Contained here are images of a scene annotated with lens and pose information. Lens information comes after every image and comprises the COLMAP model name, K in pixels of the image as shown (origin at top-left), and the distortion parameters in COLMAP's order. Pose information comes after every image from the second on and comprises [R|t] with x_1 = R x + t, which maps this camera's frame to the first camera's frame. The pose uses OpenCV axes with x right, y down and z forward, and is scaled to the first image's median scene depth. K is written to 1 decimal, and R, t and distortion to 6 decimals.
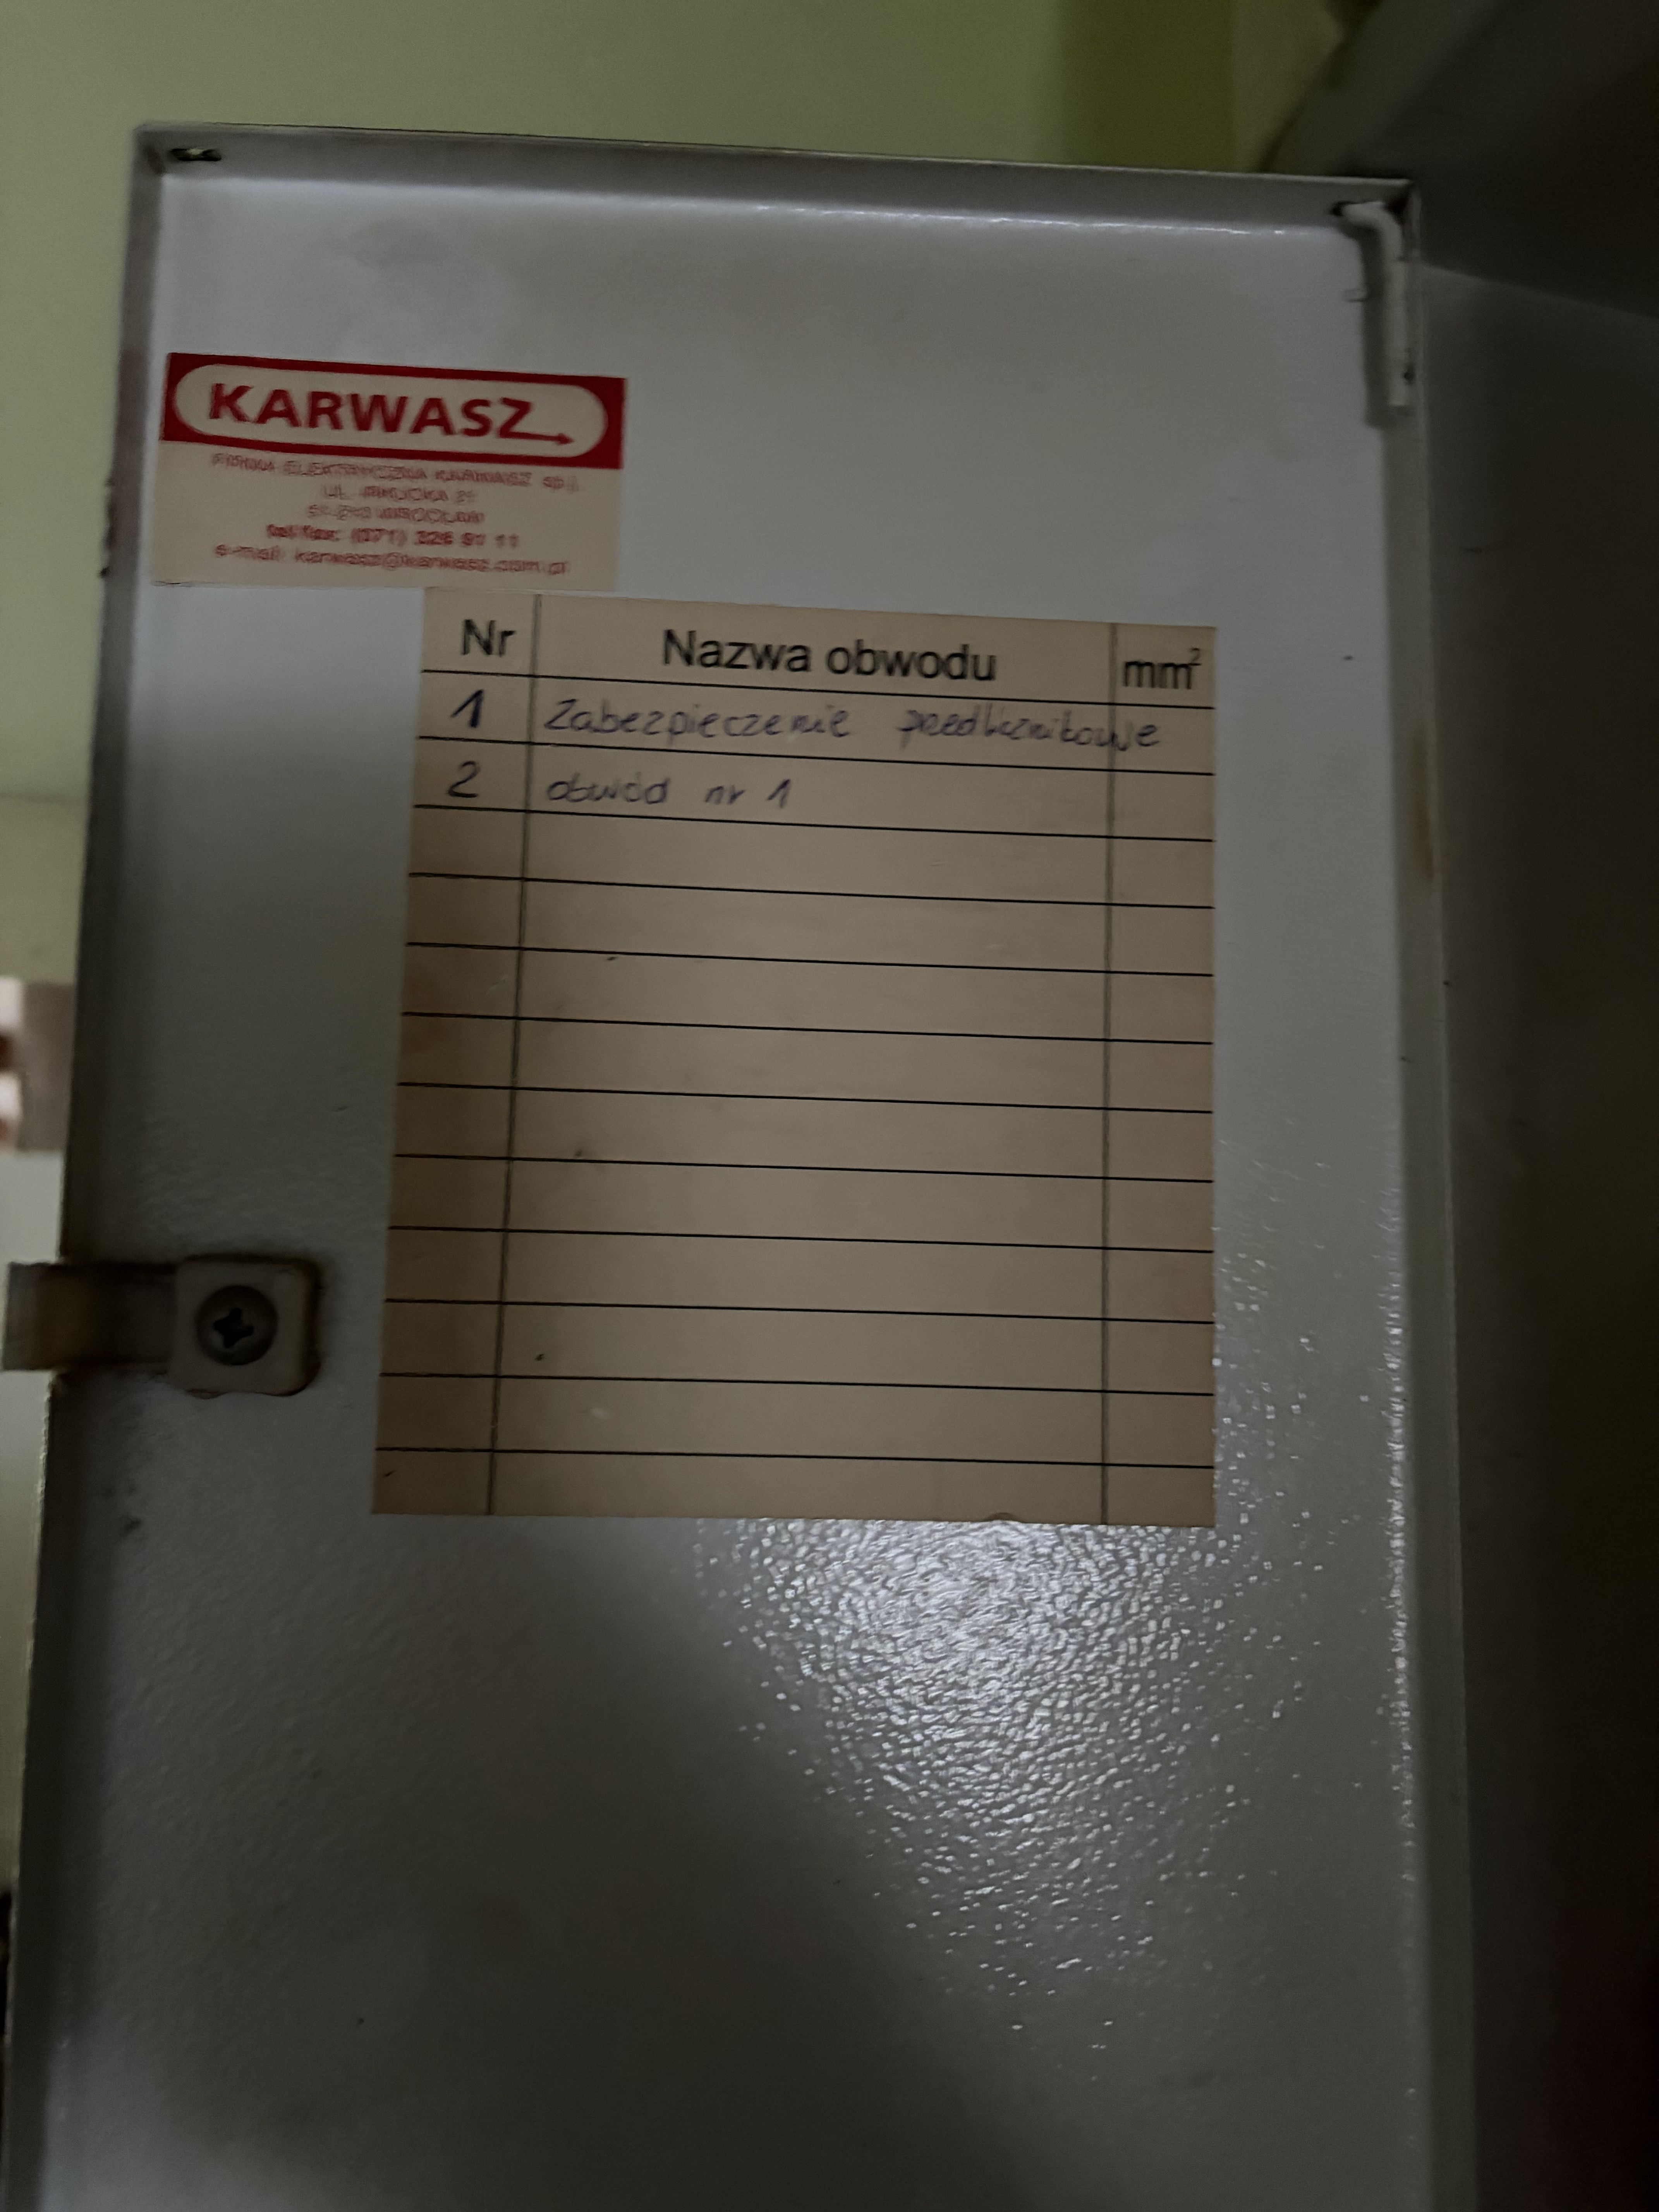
lens RADIAL K [[1654.3, 0, 829.6], [0, 1654.3, 1159.4], [0, 0, 1]] dist [0.049039, -0.115532]
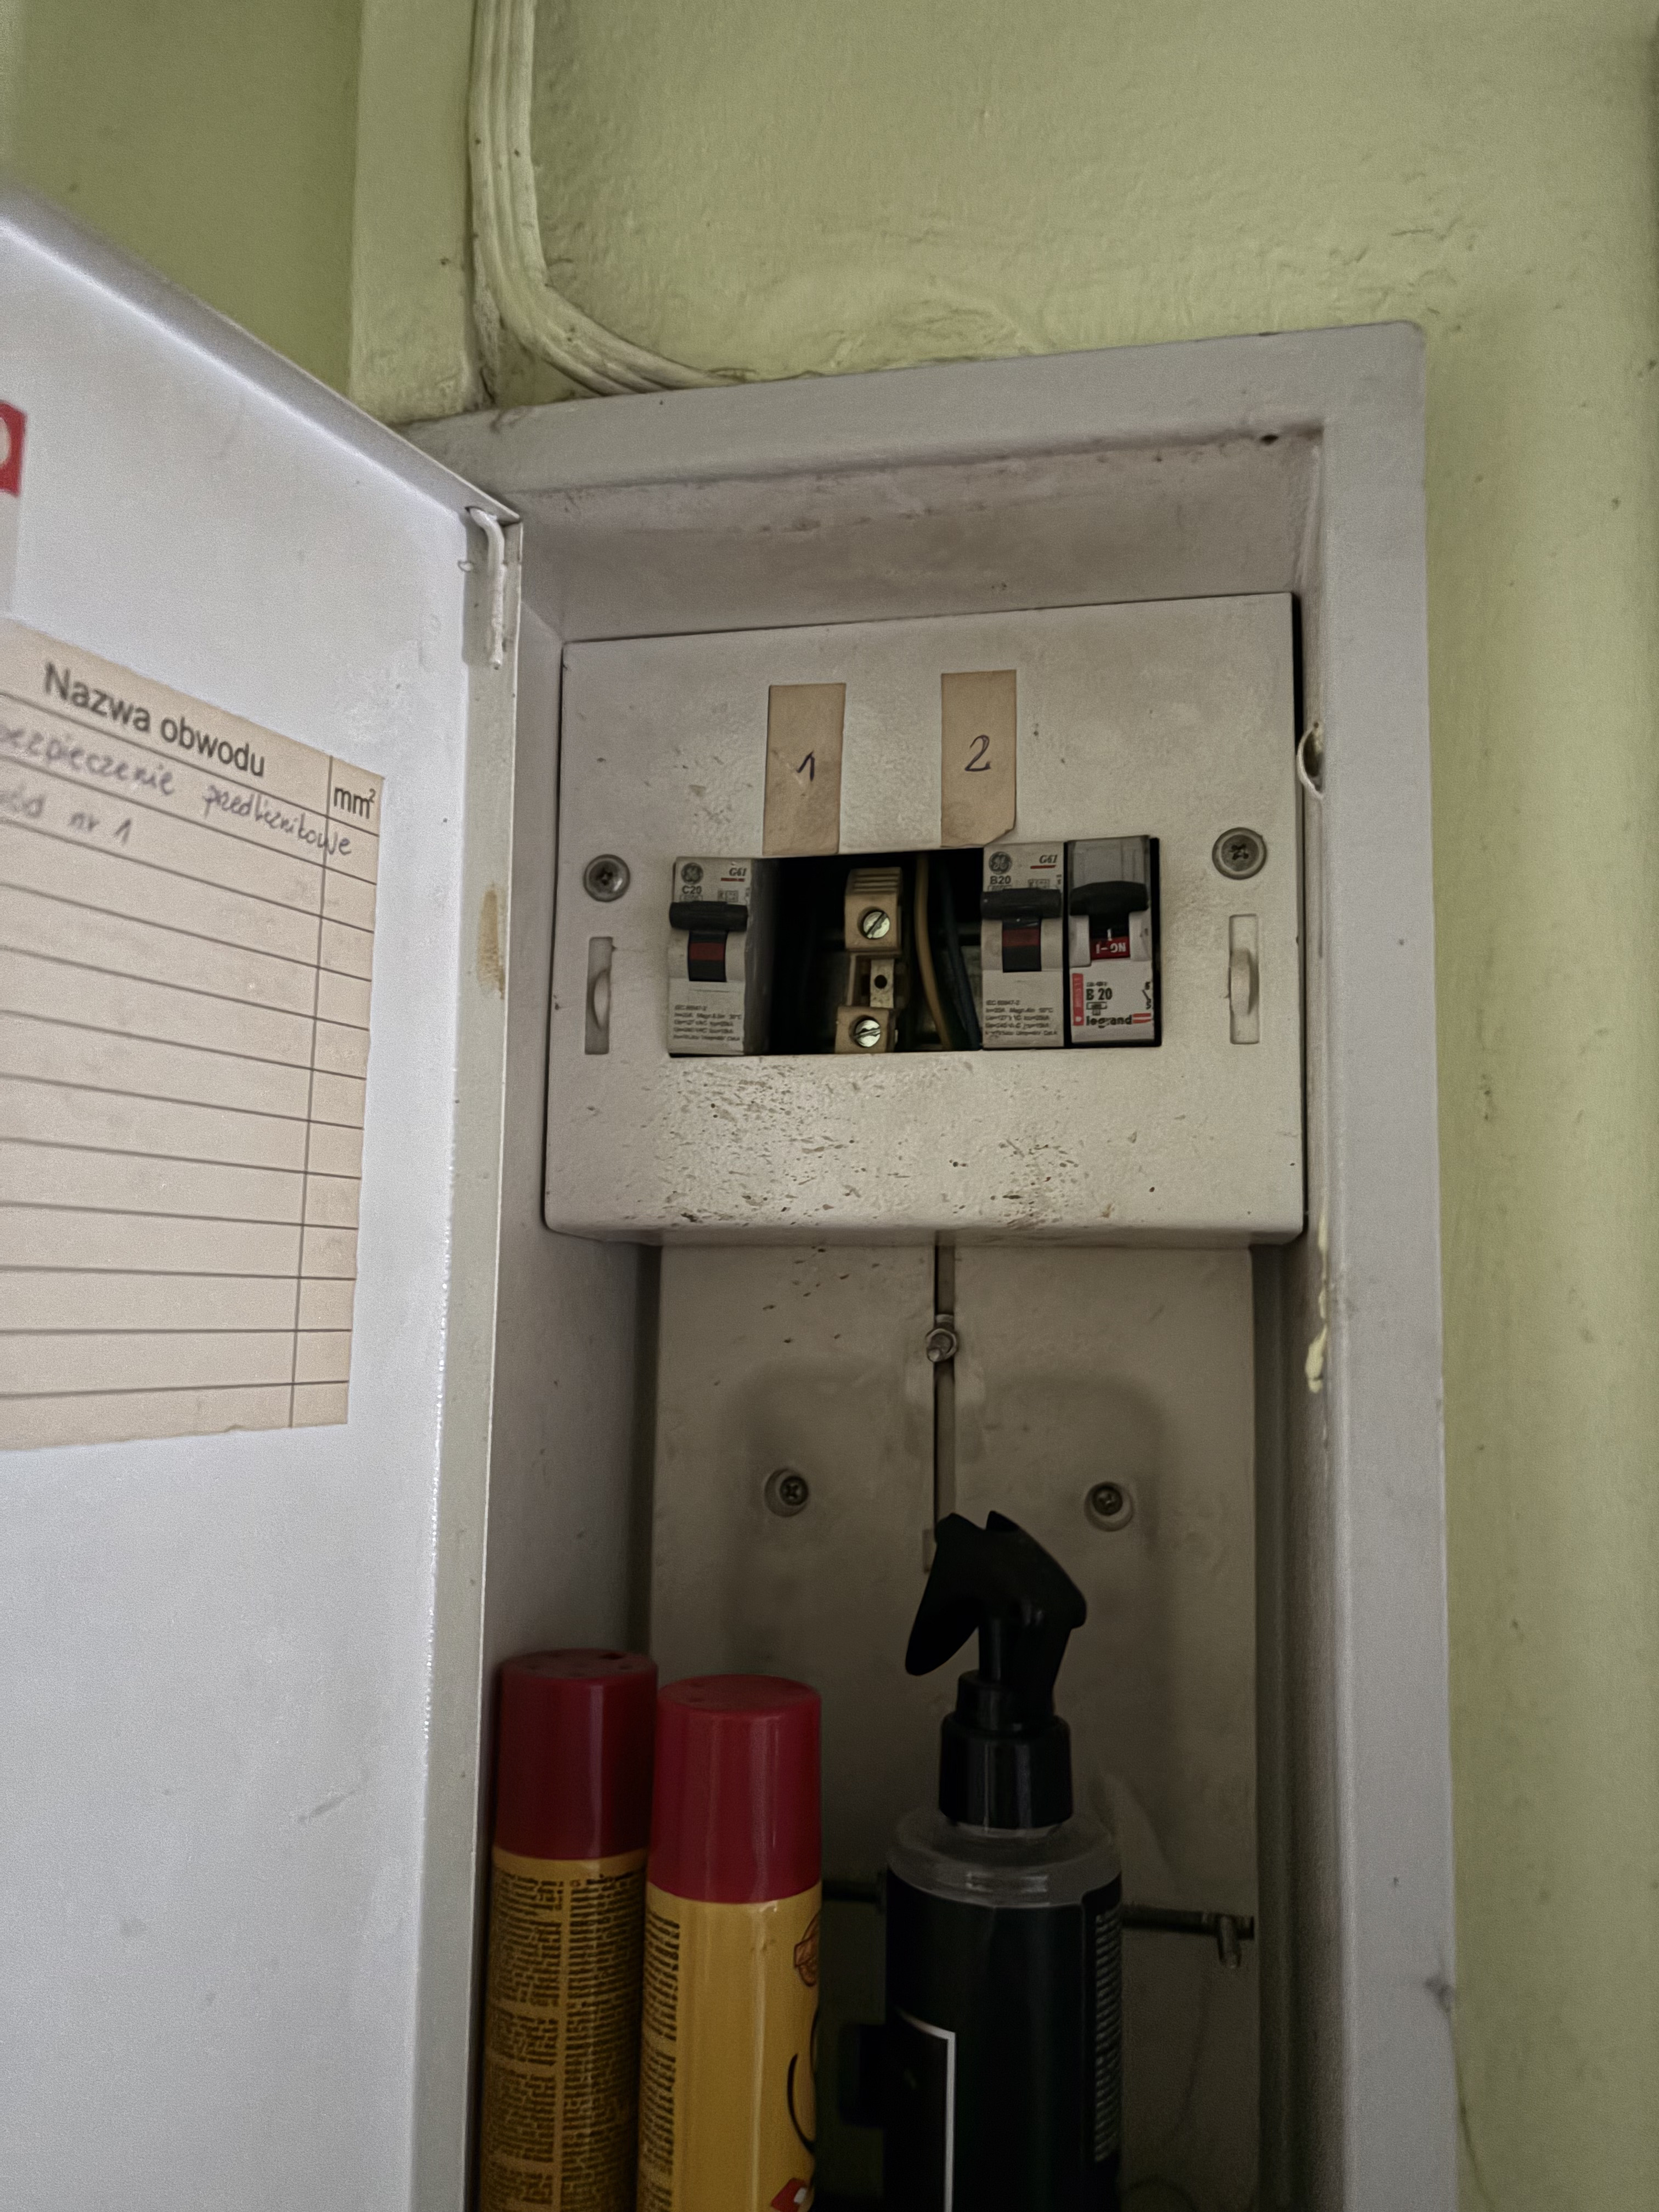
lens RADIAL K [[1654.3, 0, 829.6], [0, 1654.3, 1159.4], [0, 0, 1]] dist [0.049039, -0.115532]
pose [[0.504464, 0.063226, 0.861115, -0.771659], [-0.100232, 0.994861, -0.014328, -0.021856], [-0.857595, -0.079083, 0.508209, -0.047660]]
